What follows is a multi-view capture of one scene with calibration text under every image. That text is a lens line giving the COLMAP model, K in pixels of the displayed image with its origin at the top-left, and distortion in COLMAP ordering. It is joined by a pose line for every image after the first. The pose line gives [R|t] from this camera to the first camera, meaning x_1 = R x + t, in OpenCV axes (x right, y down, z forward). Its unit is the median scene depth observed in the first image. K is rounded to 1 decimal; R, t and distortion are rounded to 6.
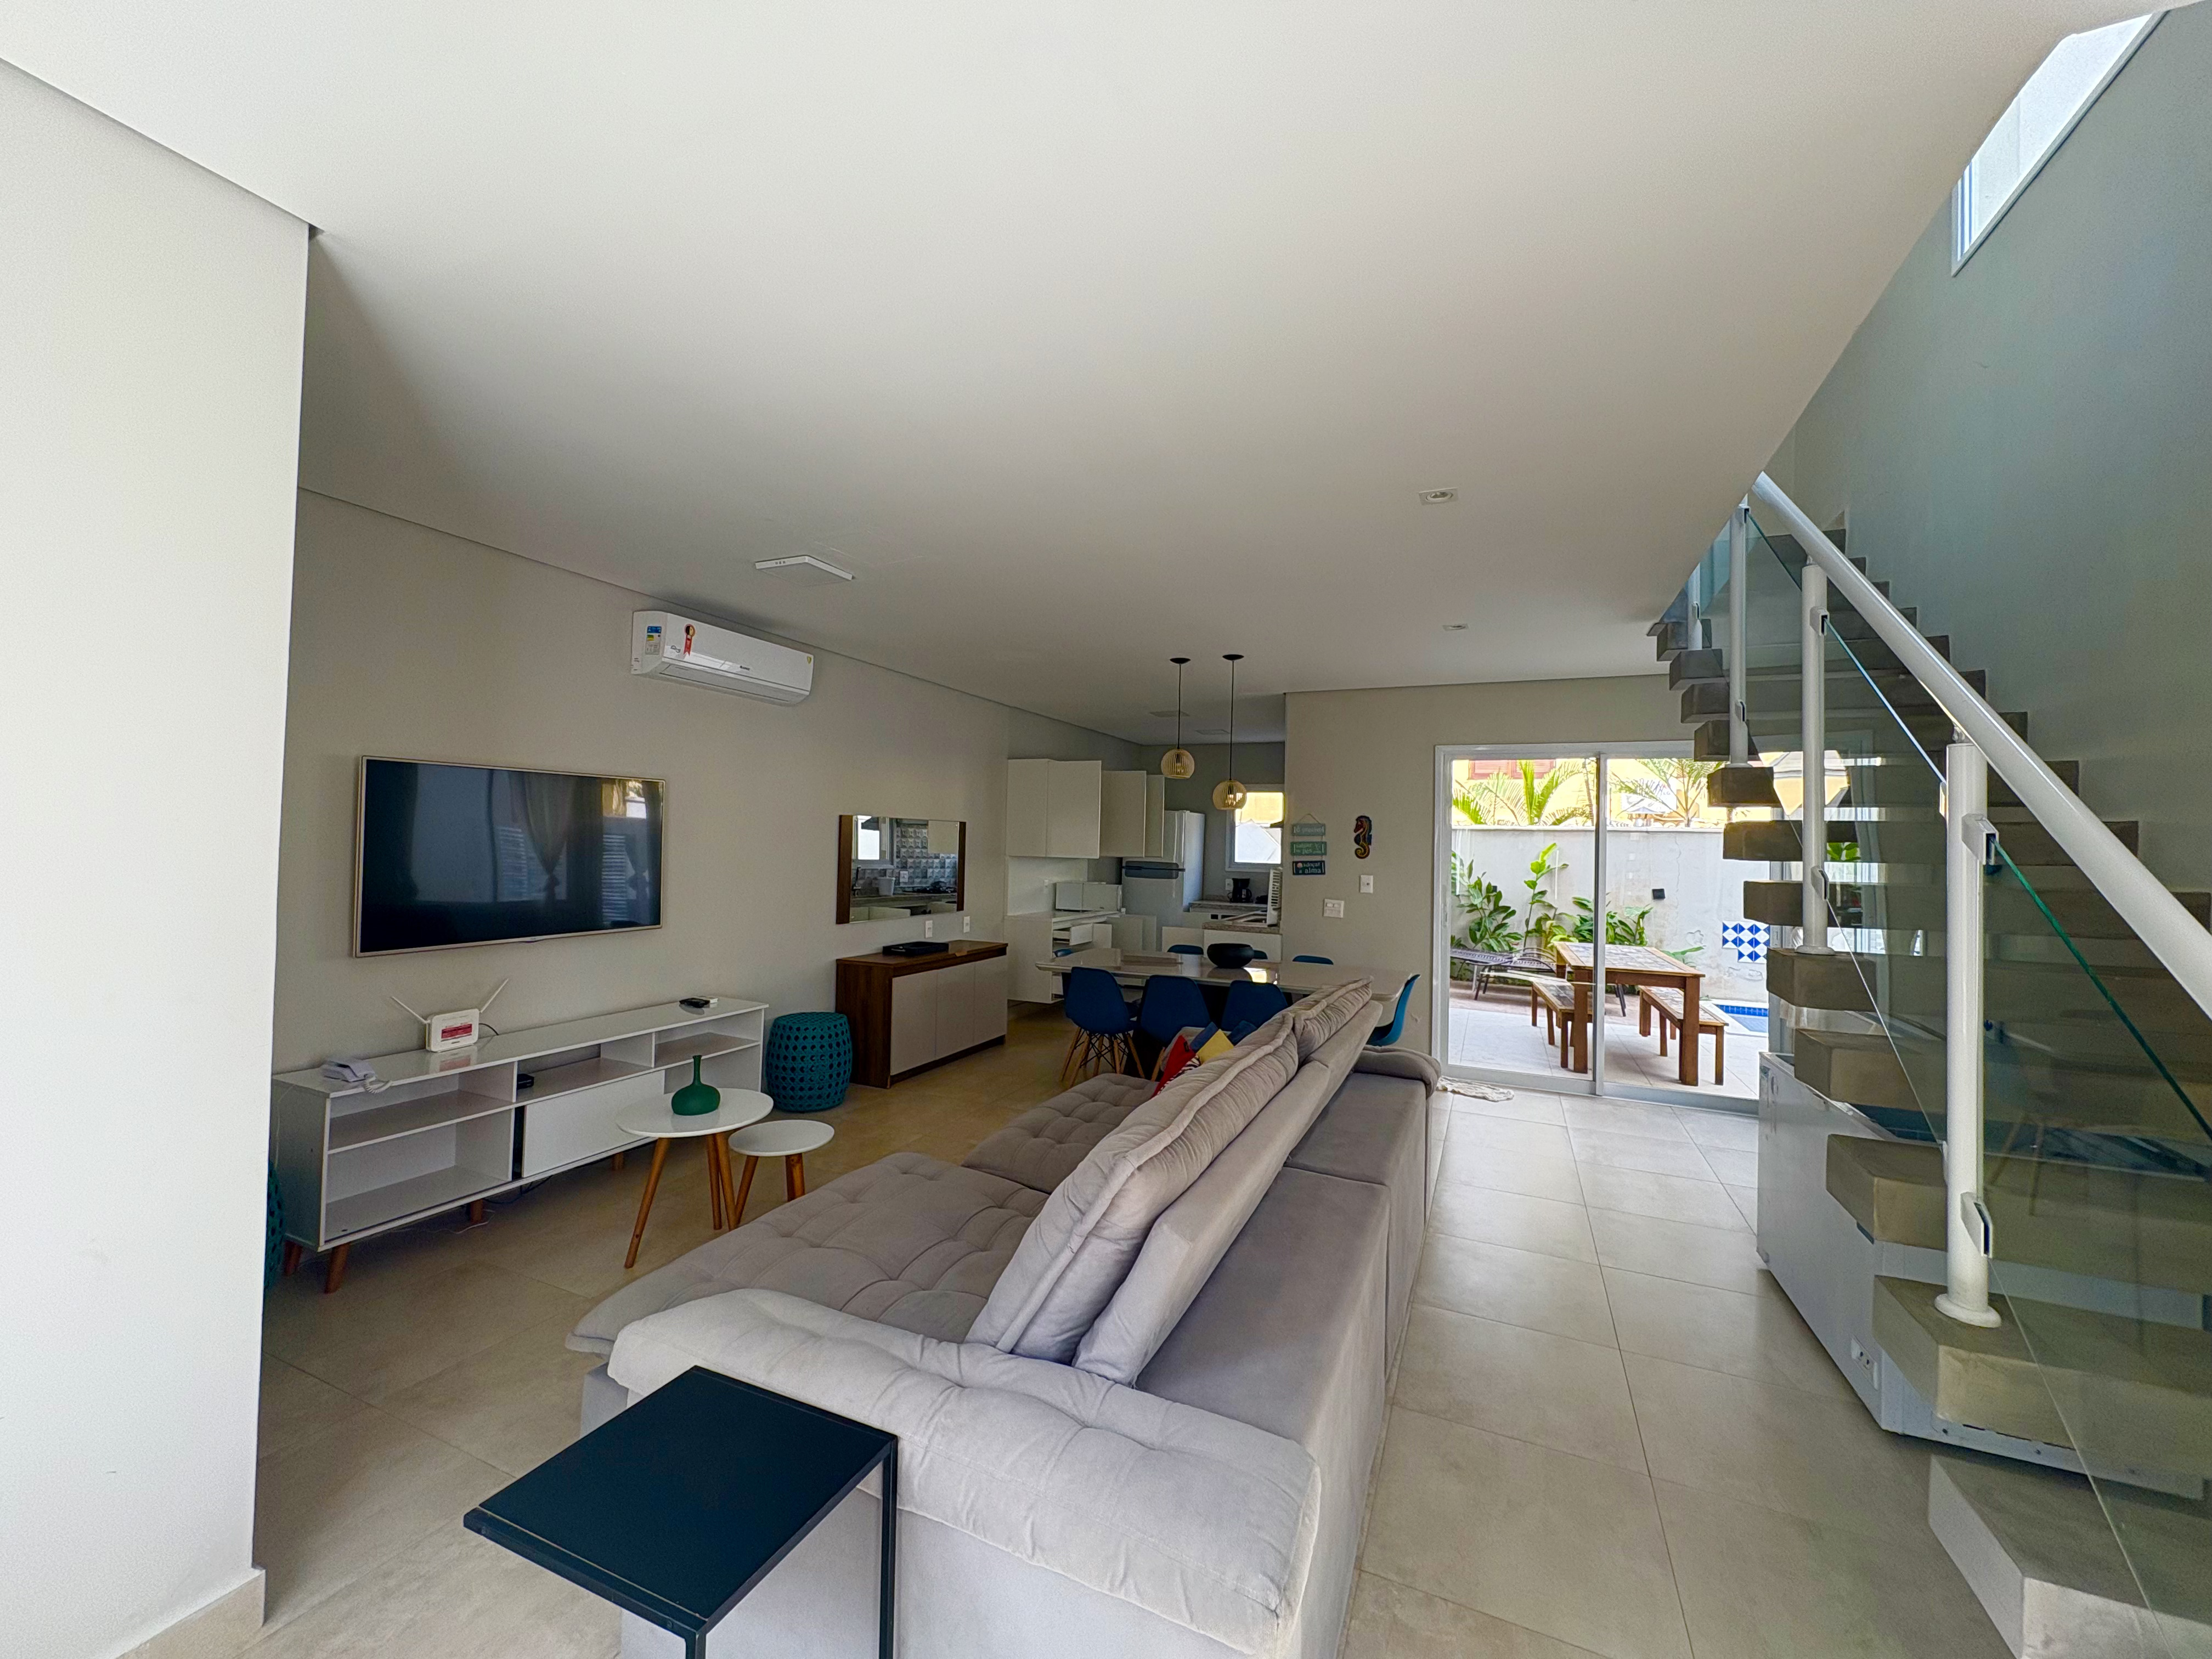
lens RADIAL K [[880.2, 0, 1111.3], [0, 880.2, 833.9], [0, 0, 1]] dist [0.001152, -0.000096]
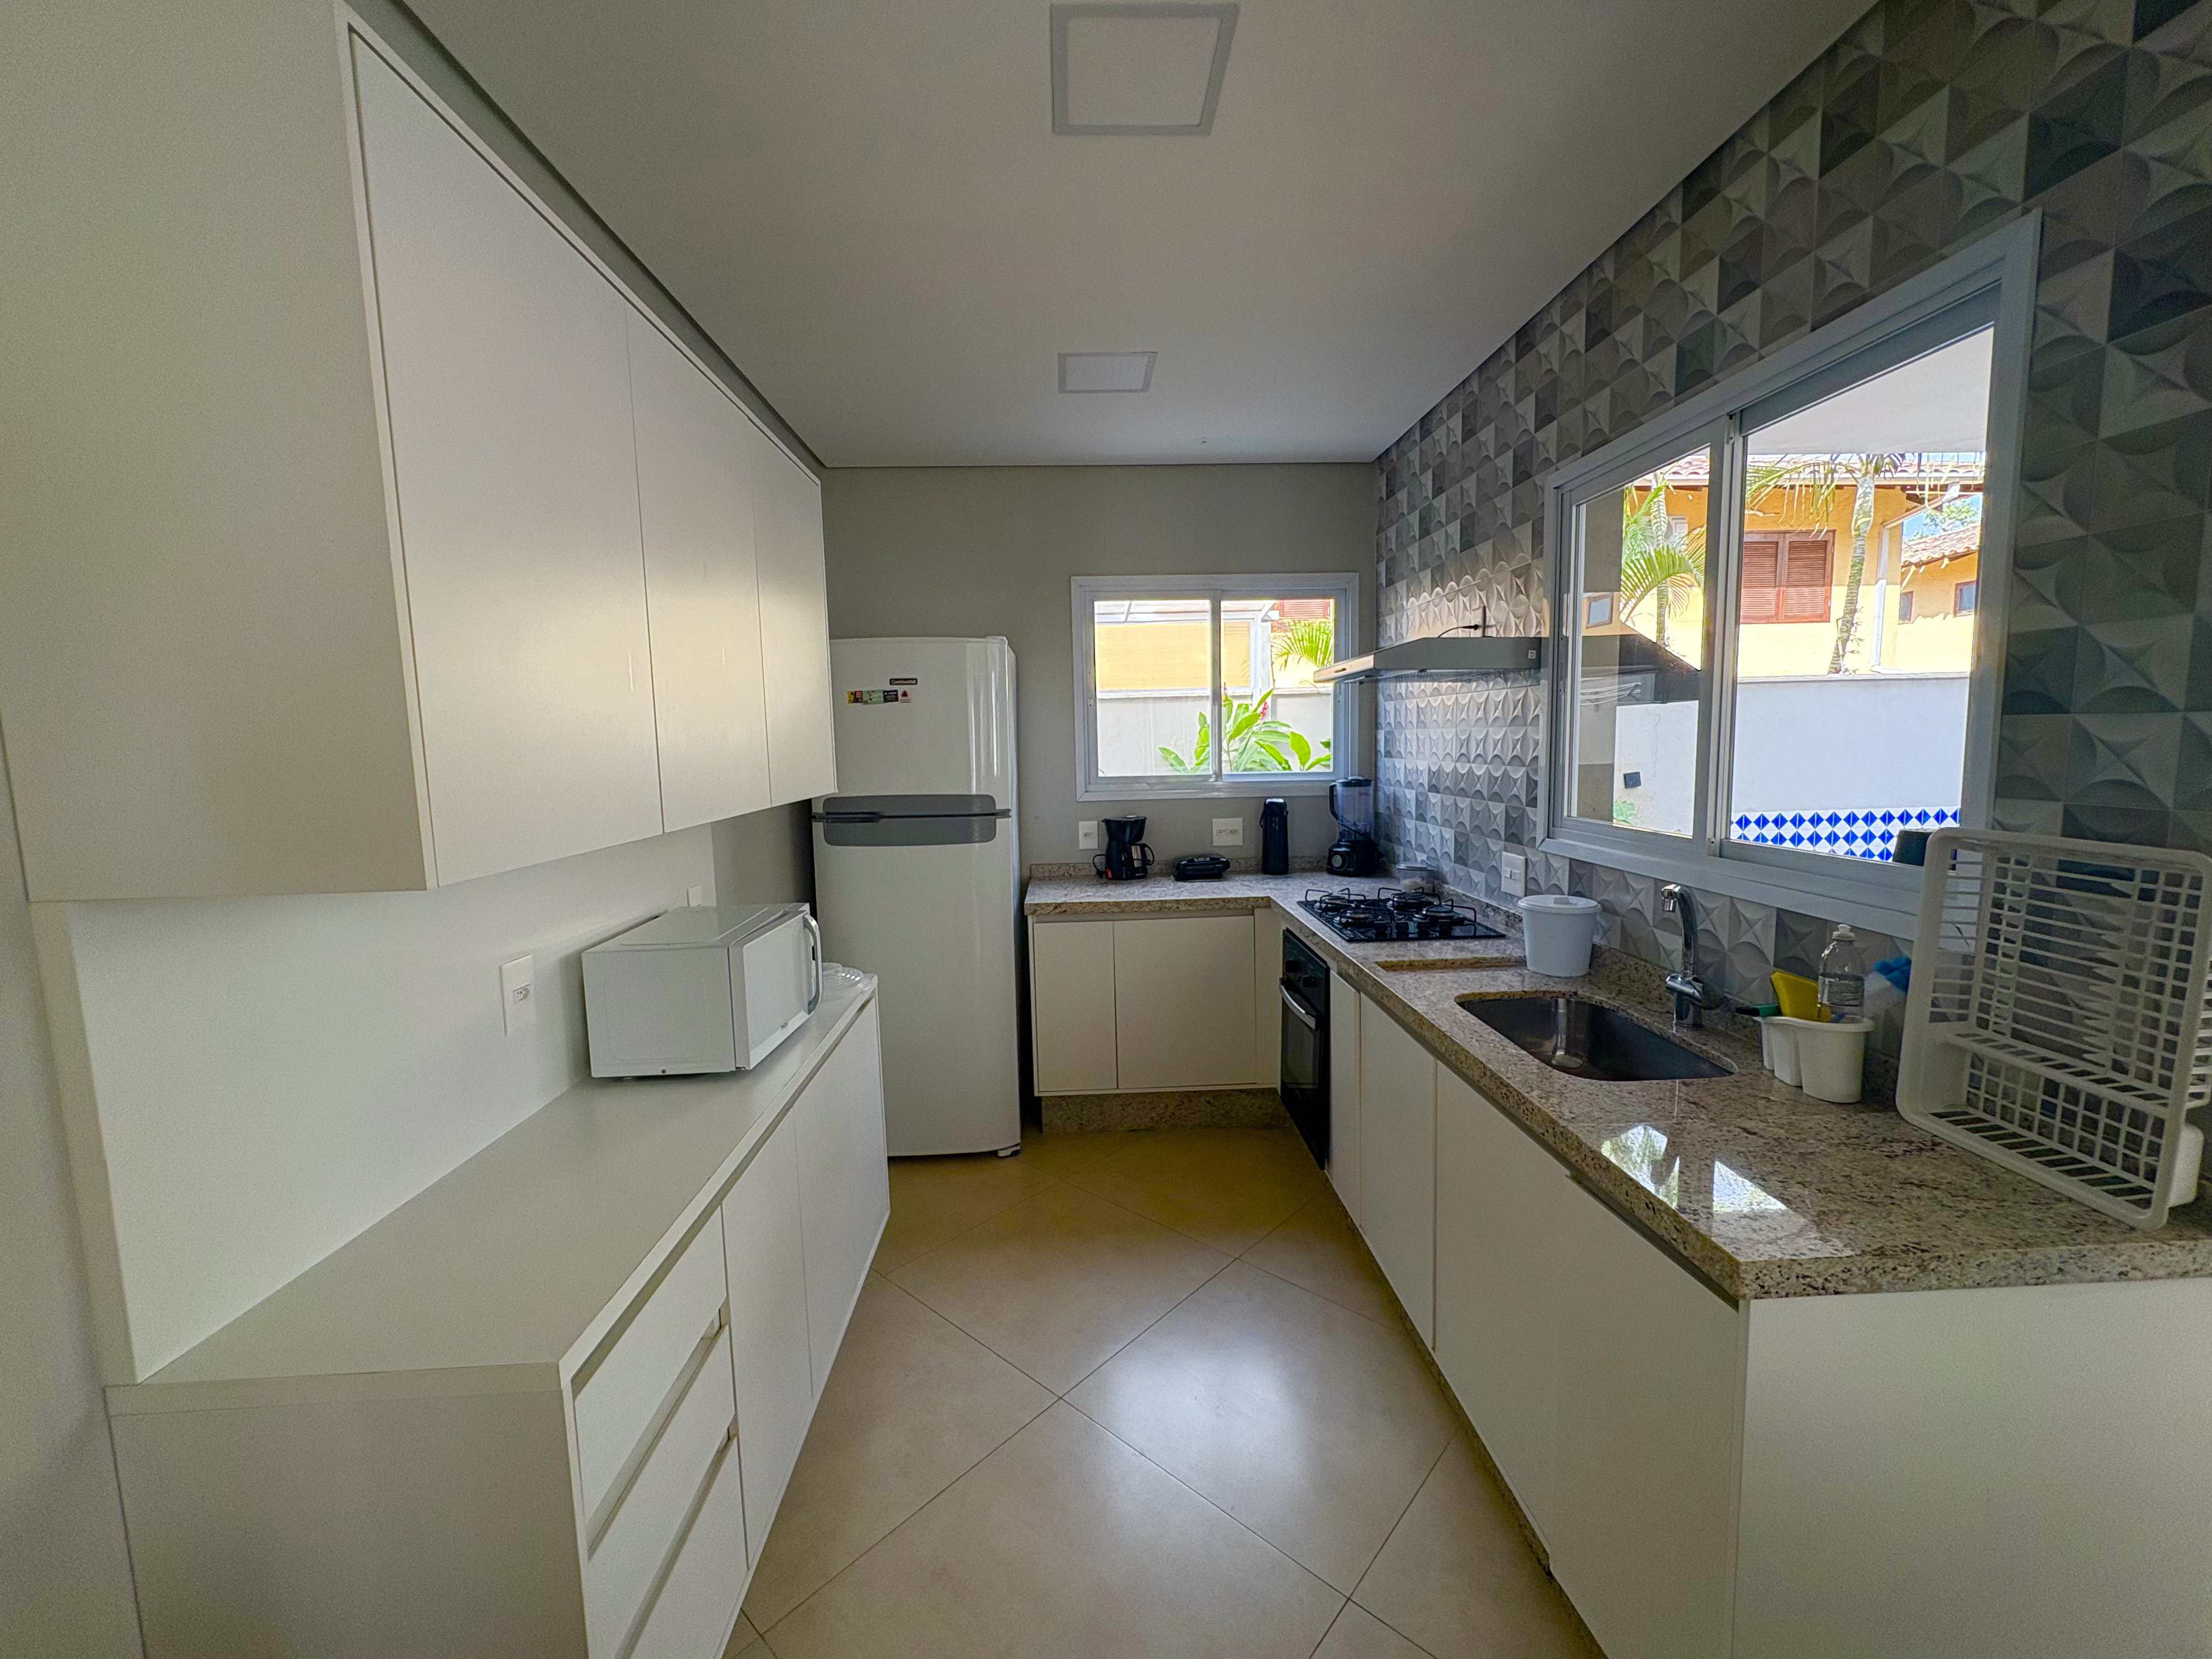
lens RADIAL K [[880.2, 0, 1113.3], [0, 880.2, 836.0], [0, 0, 1]] dist [0.001152, -0.000096]
pose [[0.890389, -0.096331, 0.444891, -0.049571], [0.039506, 0.990017, 0.135300, 0.006366], [-0.453483, -0.102894, 0.885306, 0.934007]]
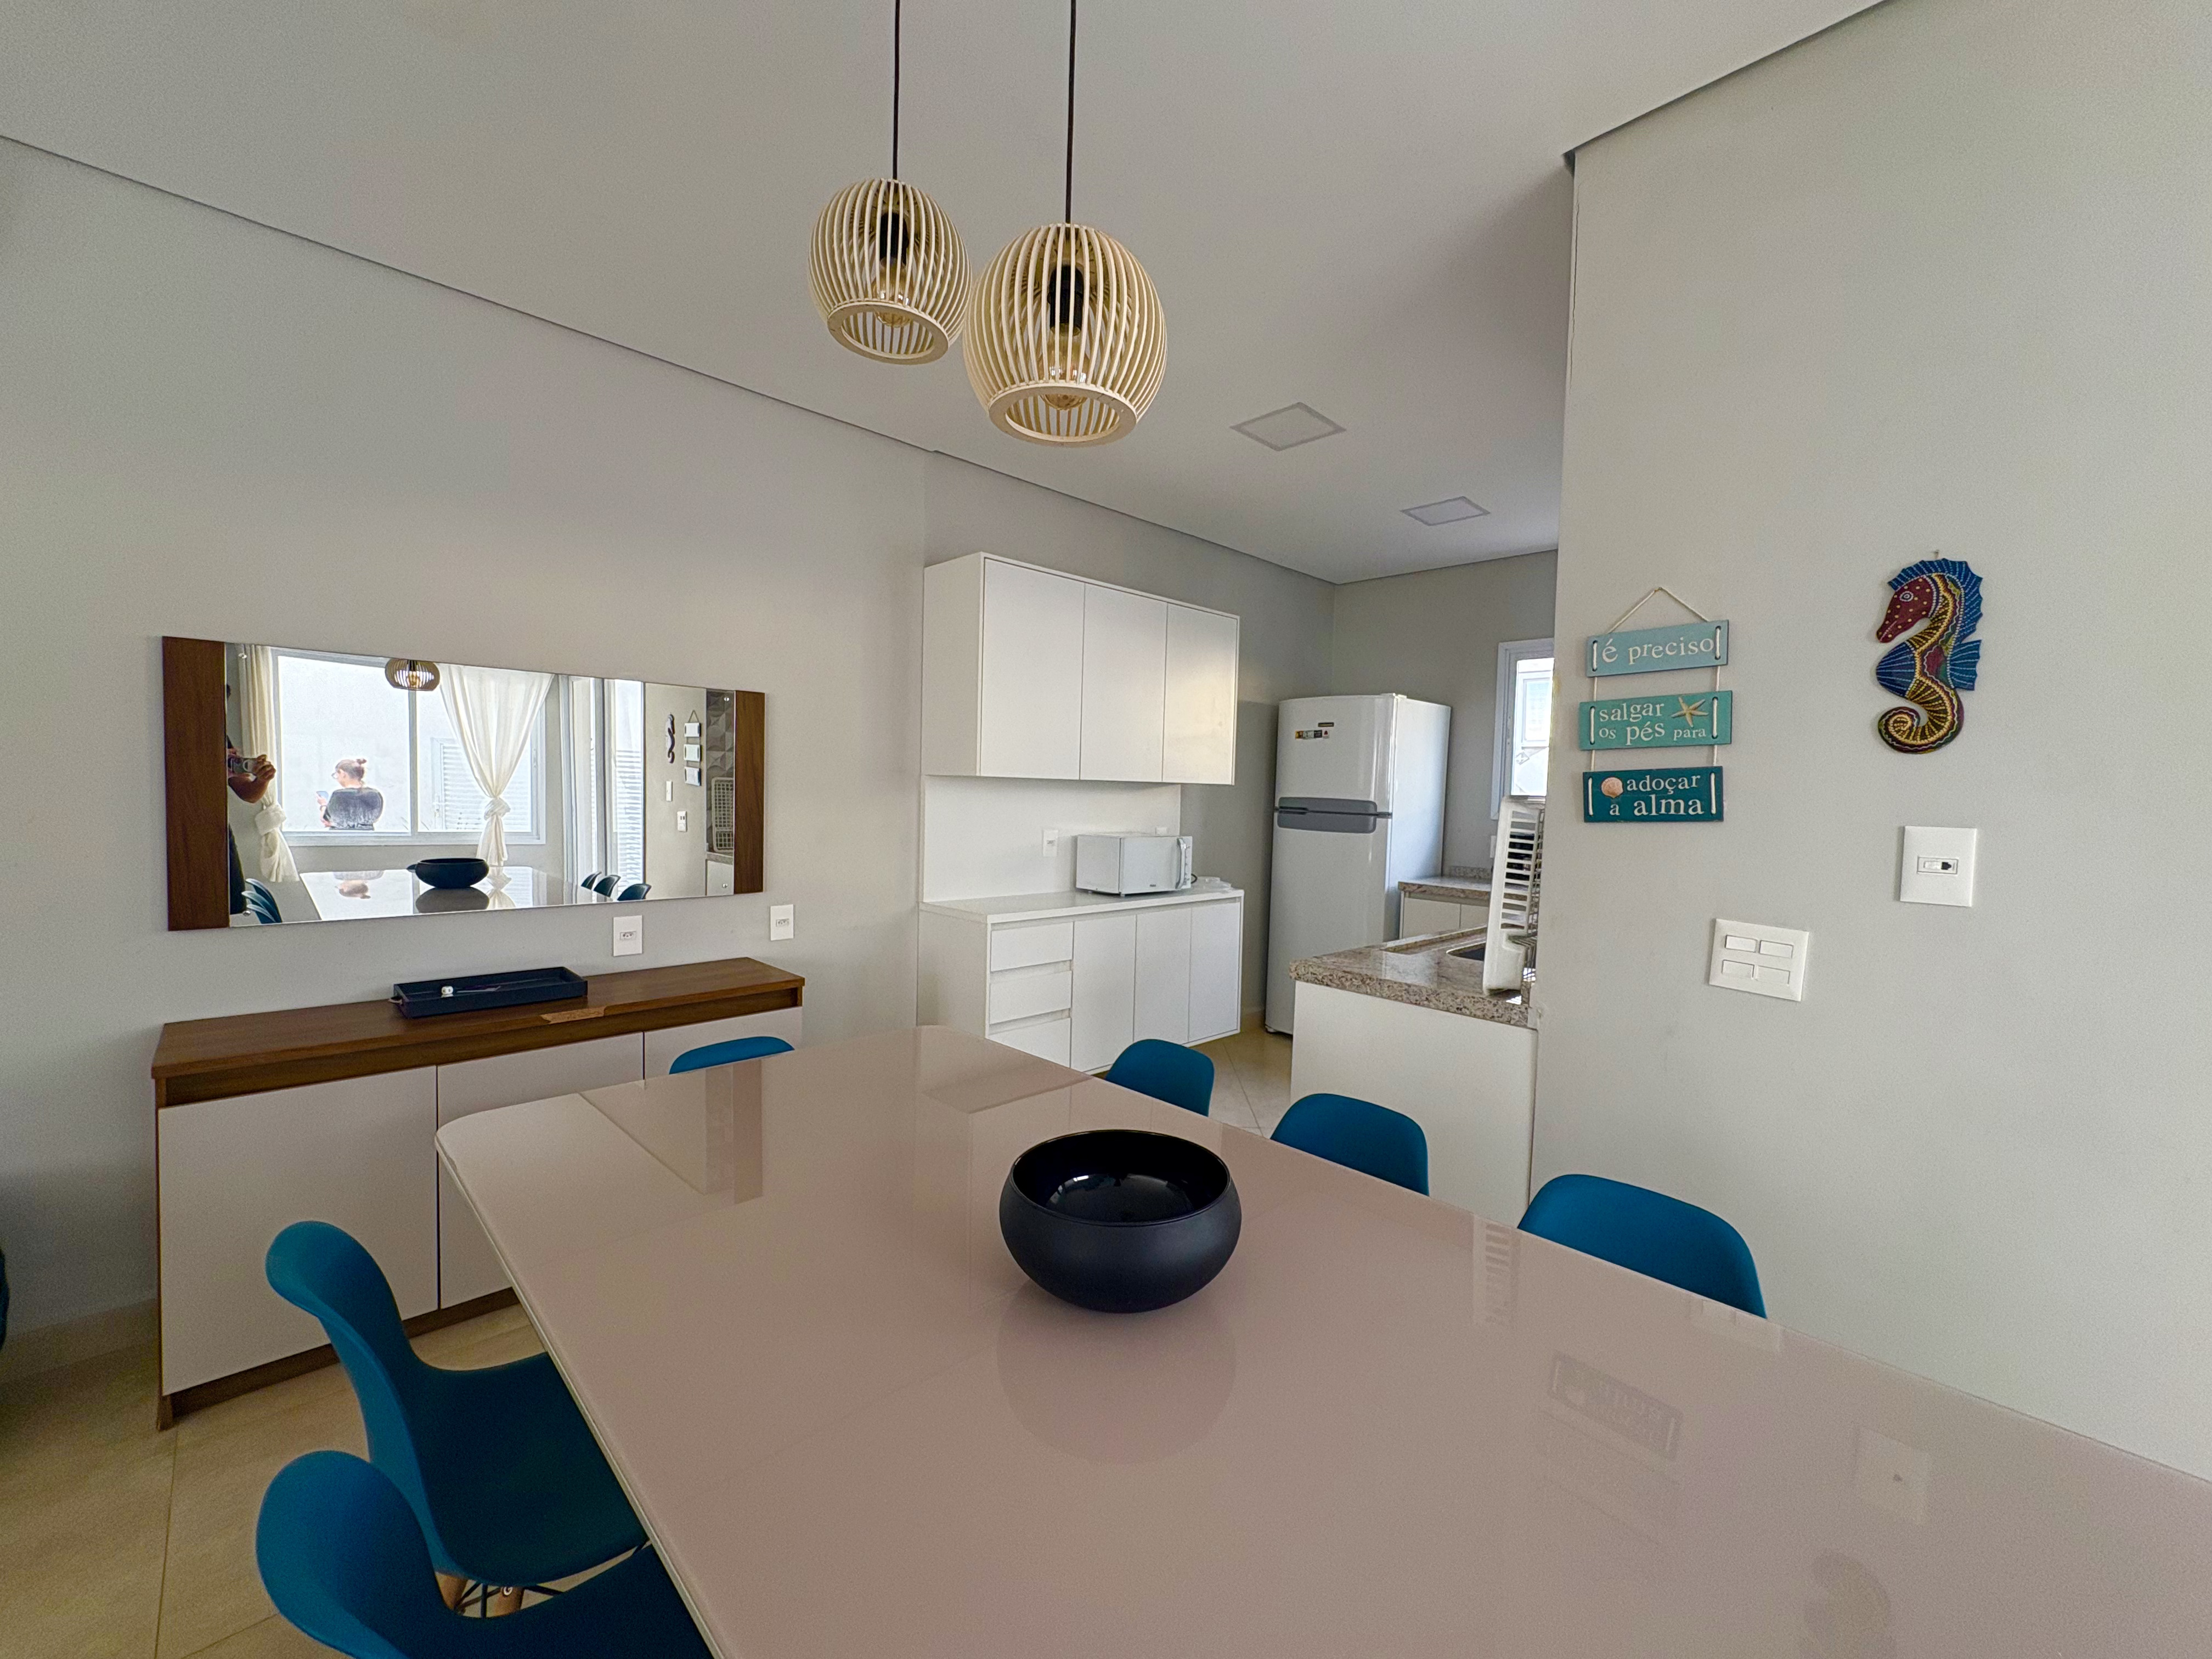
lens RADIAL K [[880.2, 0, 1107.5], [0, 880.2, 833.0], [0, 0, 1]] dist [0.001152, -0.000096]
pose [[0.928640, 0.017789, -0.370554, 0.165152], [0.001617, 0.998646, 0.051993, 0.034485], [0.370977, -0.048882, 0.927354, 0.669064]]
